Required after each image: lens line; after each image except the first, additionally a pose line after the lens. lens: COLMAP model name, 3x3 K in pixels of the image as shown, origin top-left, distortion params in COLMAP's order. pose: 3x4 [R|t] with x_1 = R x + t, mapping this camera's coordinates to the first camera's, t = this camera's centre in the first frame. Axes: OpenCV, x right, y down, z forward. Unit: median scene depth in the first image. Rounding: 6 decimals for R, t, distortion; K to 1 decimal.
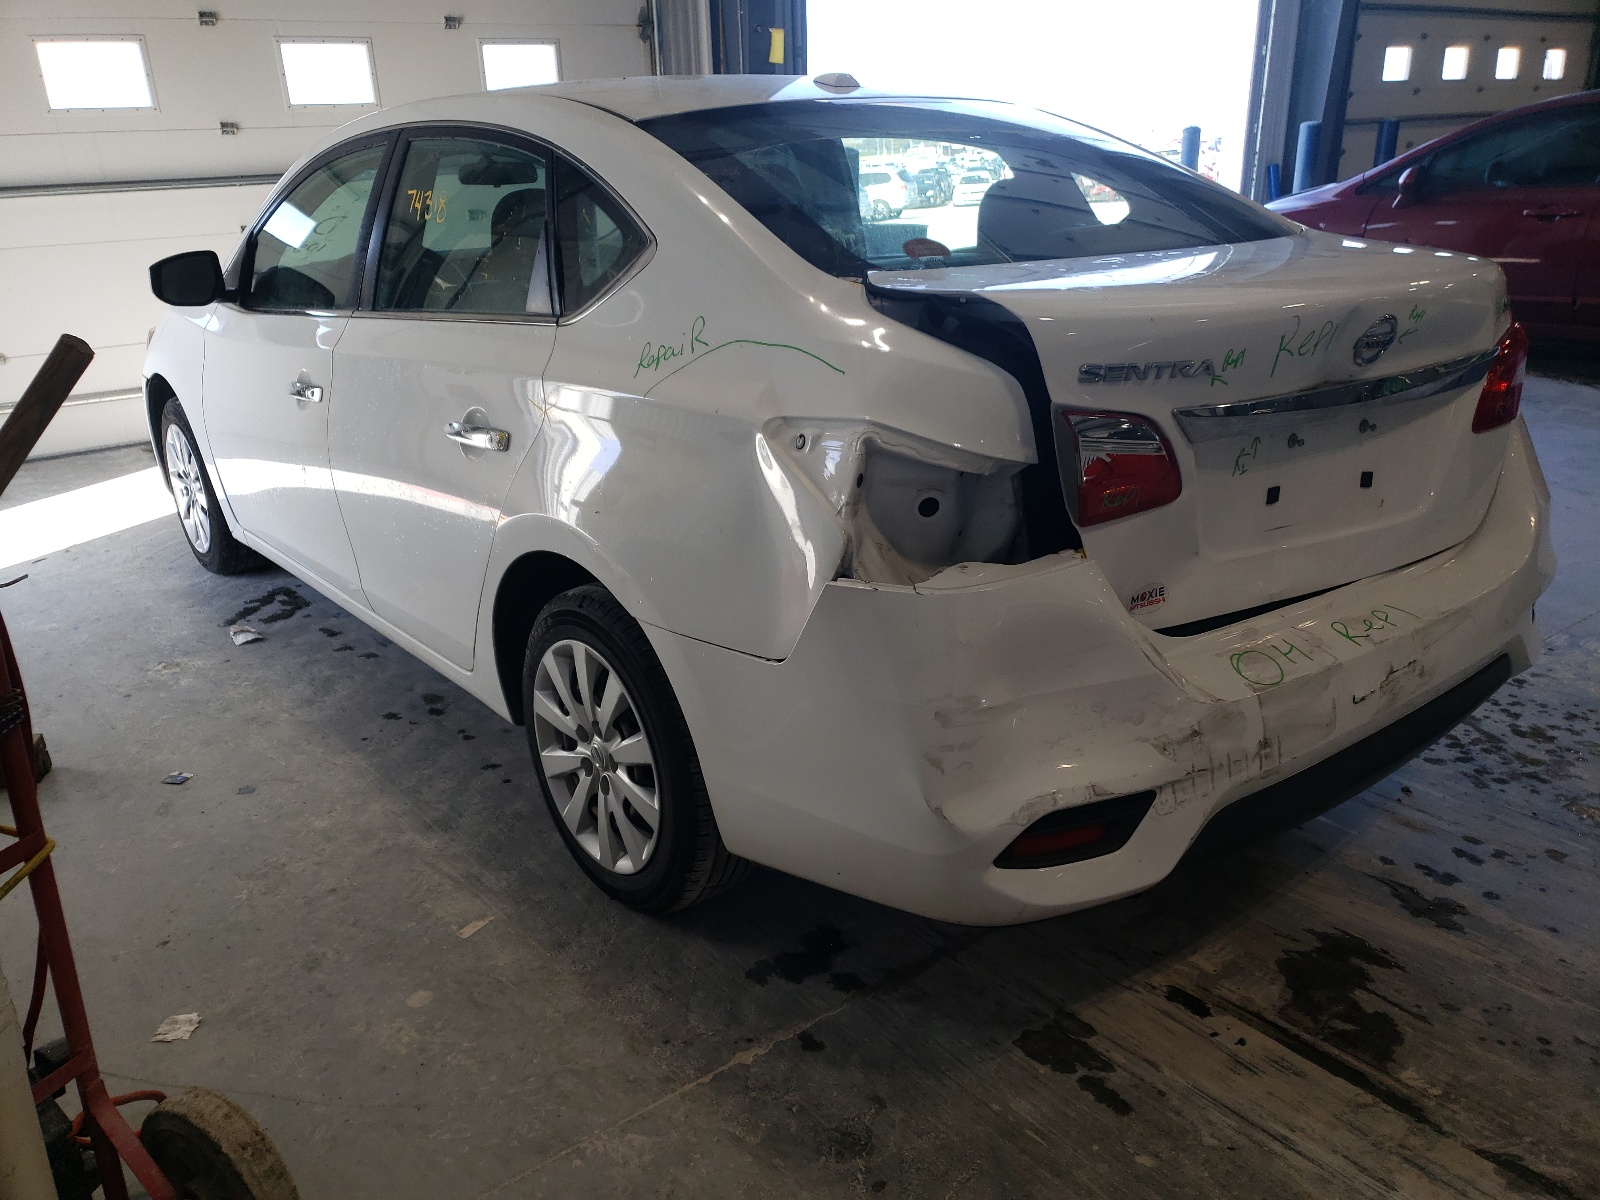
lens RADIAL K [[1202.2, 0, 800.0], [0, 1202.2, 600.0], [0, 0, 1]] dist [0.022033, 0.012460]
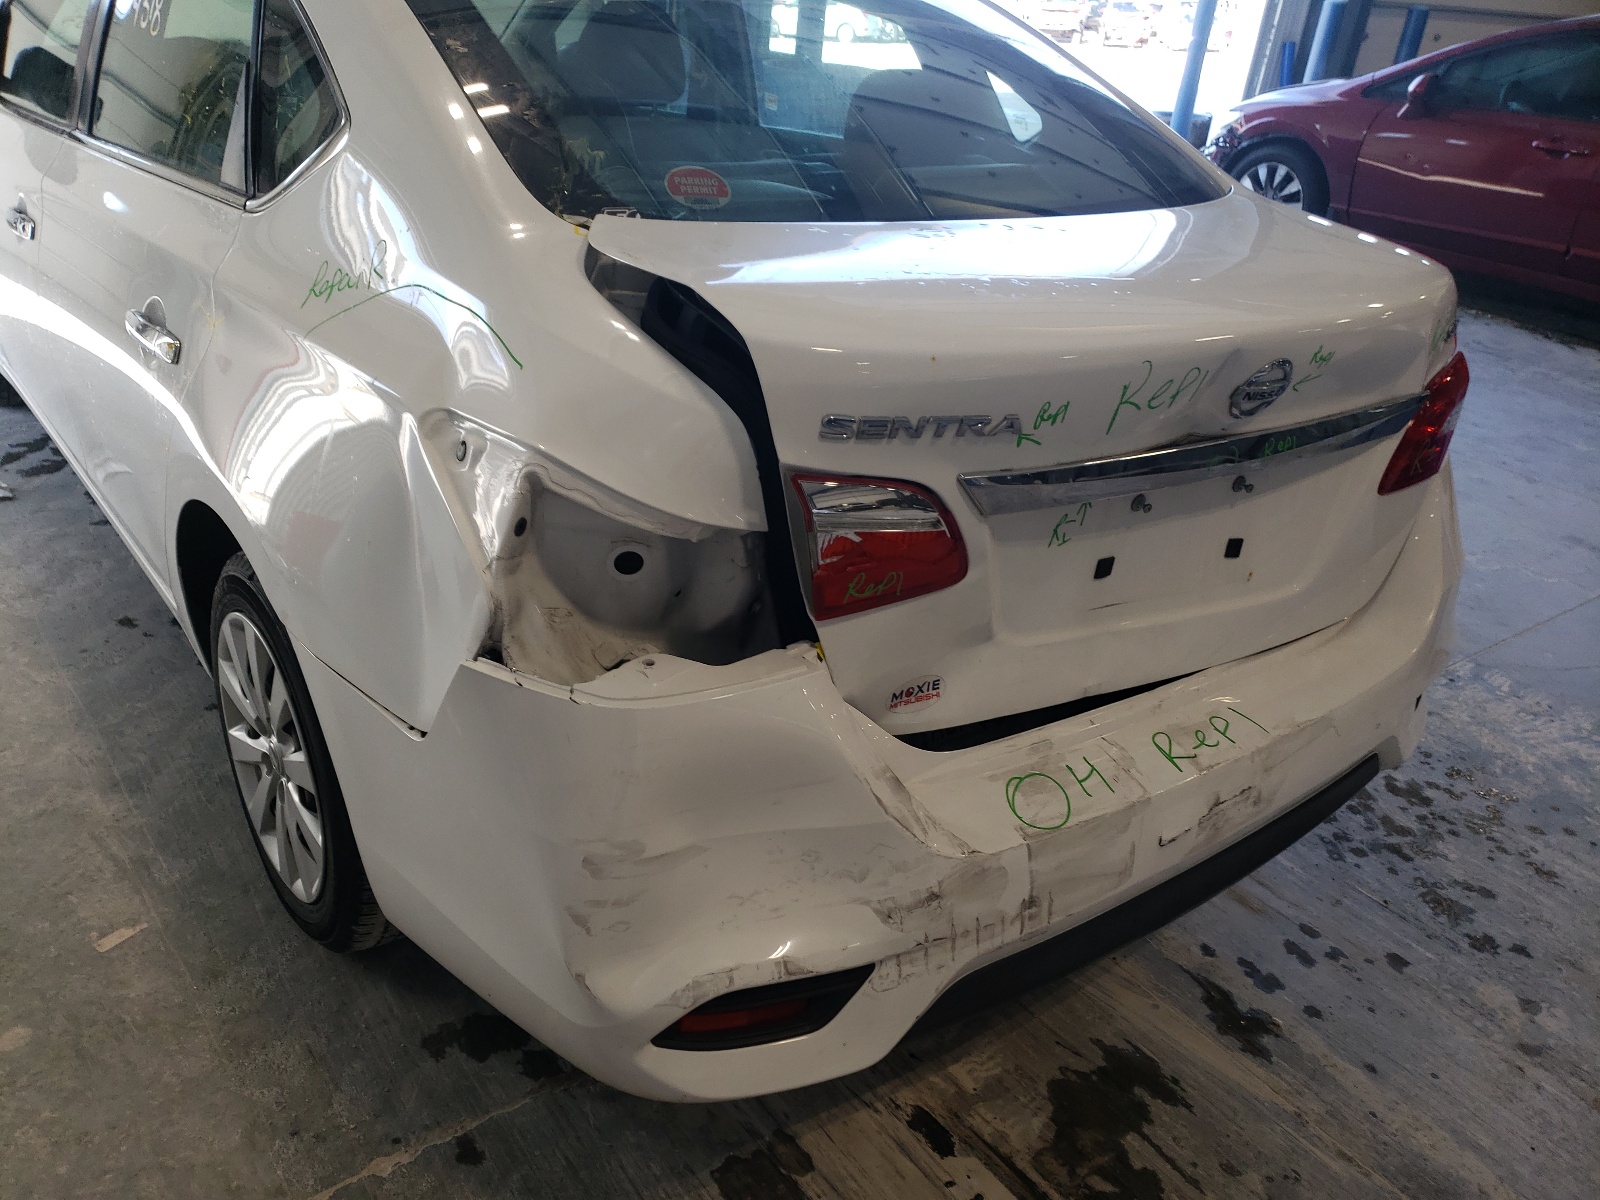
lens RADIAL K [[1192.3, 0, 800.0], [0, 1192.3, 600.0], [0, 0, 1]] dist [0.069311, -0.066594]
pose [[0.993425, 0.106789, 0.041271, 0.155491], [-0.111466, 0.984443, 0.135818, -0.139806], [-0.026125, -0.139525, 0.989874, 0.219313]]
